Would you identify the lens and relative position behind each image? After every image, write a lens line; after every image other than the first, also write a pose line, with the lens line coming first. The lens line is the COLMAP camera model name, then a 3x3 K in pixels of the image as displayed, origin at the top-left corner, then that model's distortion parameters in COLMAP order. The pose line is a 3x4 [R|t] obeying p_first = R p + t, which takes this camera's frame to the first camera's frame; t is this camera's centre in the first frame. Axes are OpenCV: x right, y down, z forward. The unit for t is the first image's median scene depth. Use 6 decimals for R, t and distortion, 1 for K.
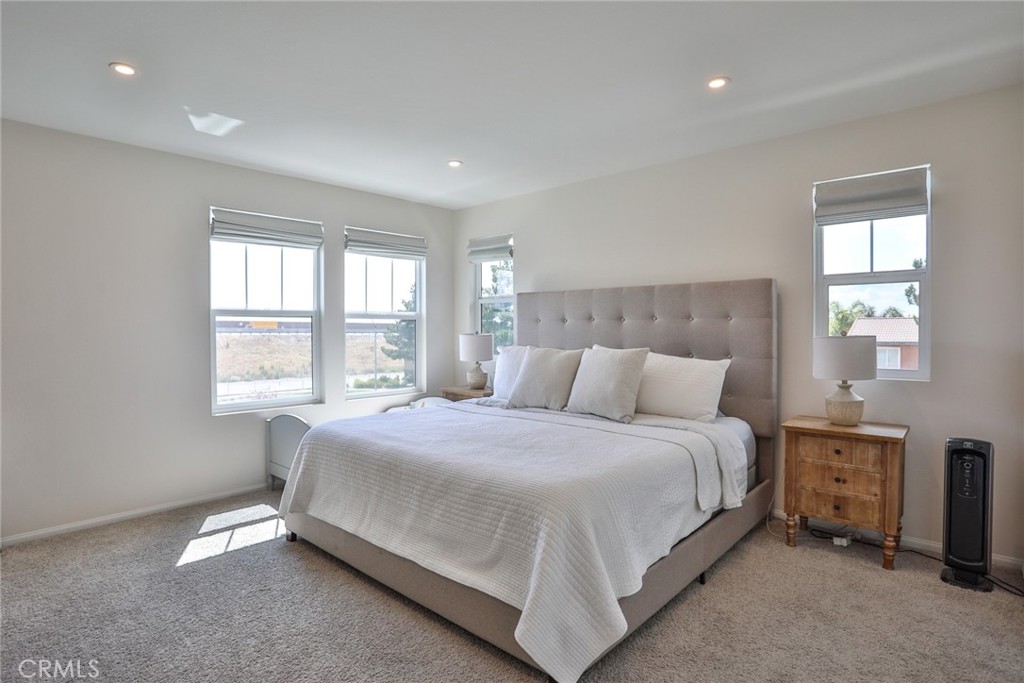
lens RADIAL K [[537.3, 0, 505.1], [0, 537.3, 338.5], [0, 0, 1]] dist [-0.046212, -0.000670]
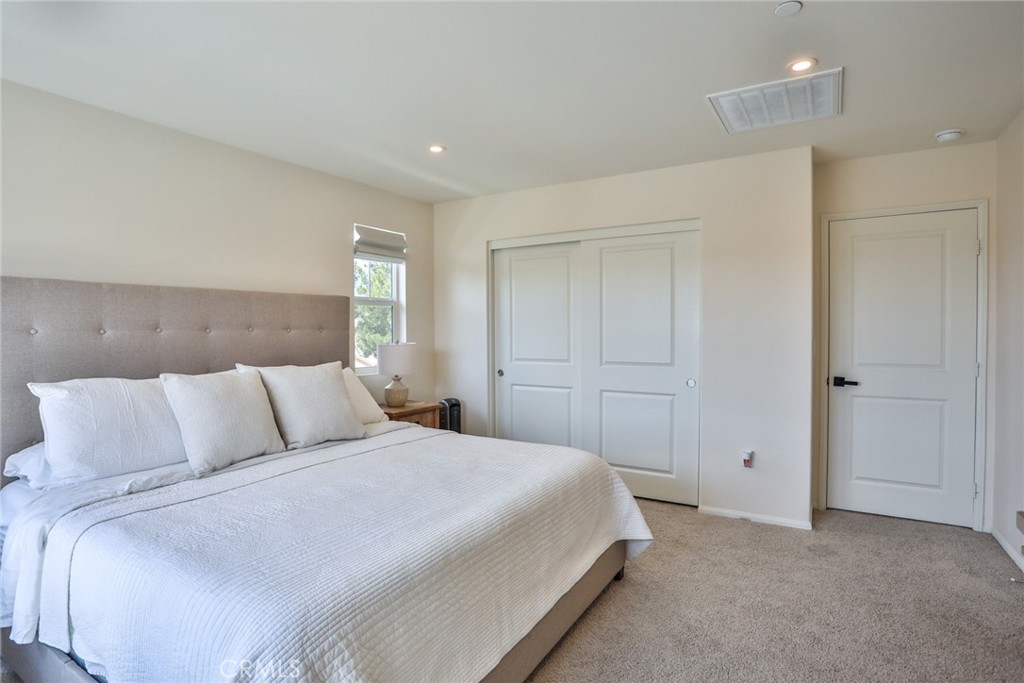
lens RADIAL K [[522.8, 0, 507.8], [0, 522.8, 340.5], [0, 0, 1]] dist [-0.037951, 0.000786]
pose [[-0.188372, -0.017656, 0.981939, -0.660577], [0.025795, 0.999405, 0.022918, -0.030481], [-0.981759, 0.029647, -0.187804, 0.803623]]
